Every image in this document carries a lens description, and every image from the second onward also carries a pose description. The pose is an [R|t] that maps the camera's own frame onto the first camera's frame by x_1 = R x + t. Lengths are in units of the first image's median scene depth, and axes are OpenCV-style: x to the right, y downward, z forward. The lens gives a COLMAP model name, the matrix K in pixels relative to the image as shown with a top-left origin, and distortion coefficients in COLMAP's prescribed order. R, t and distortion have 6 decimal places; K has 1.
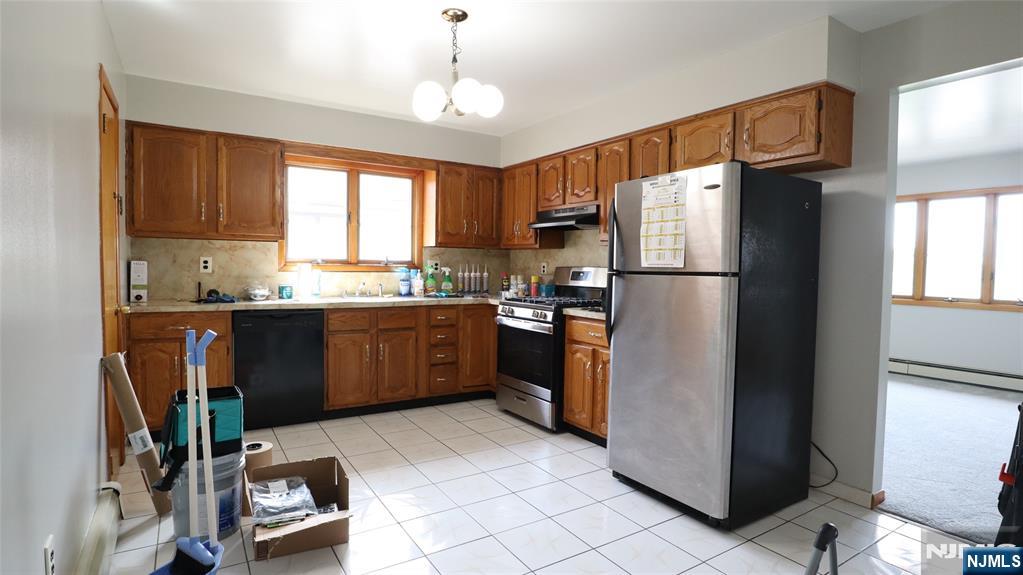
lens RADIAL K [[522.9, 0, 515.3], [0, 522.9, 285.4], [0, 0, 1]] dist [-0.029922, 0.005343]
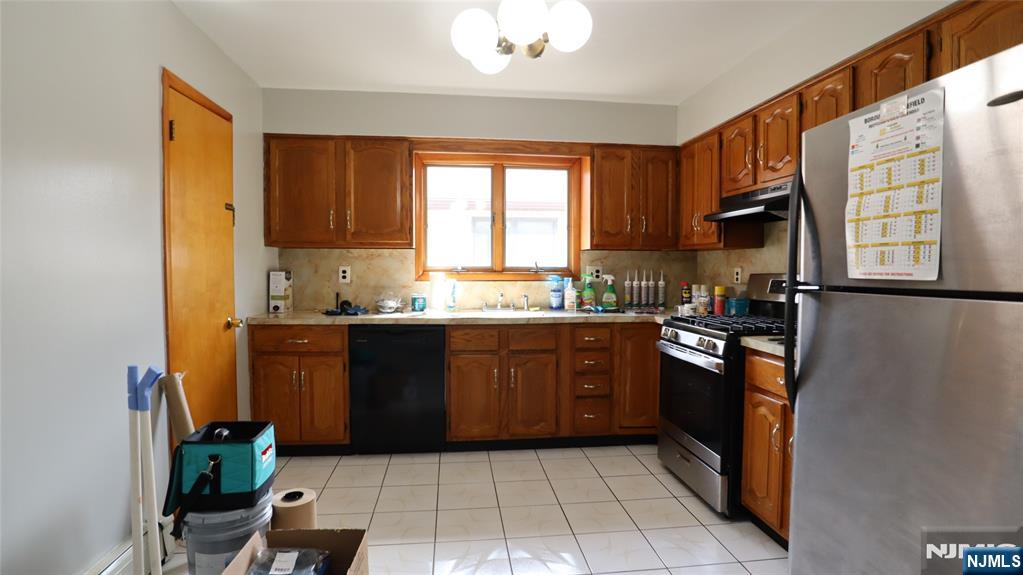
lens RADIAL K [[522.9, 0, 515.5], [0, 522.9, 285.0], [0, 0, 1]] dist [-0.029922, 0.005343]
pose [[0.901194, 0.002305, -0.433409, 0.112922], [-0.005803, 0.999960, -0.006747, -0.015586], [0.433376, 0.008595, 0.901172, 0.257393]]
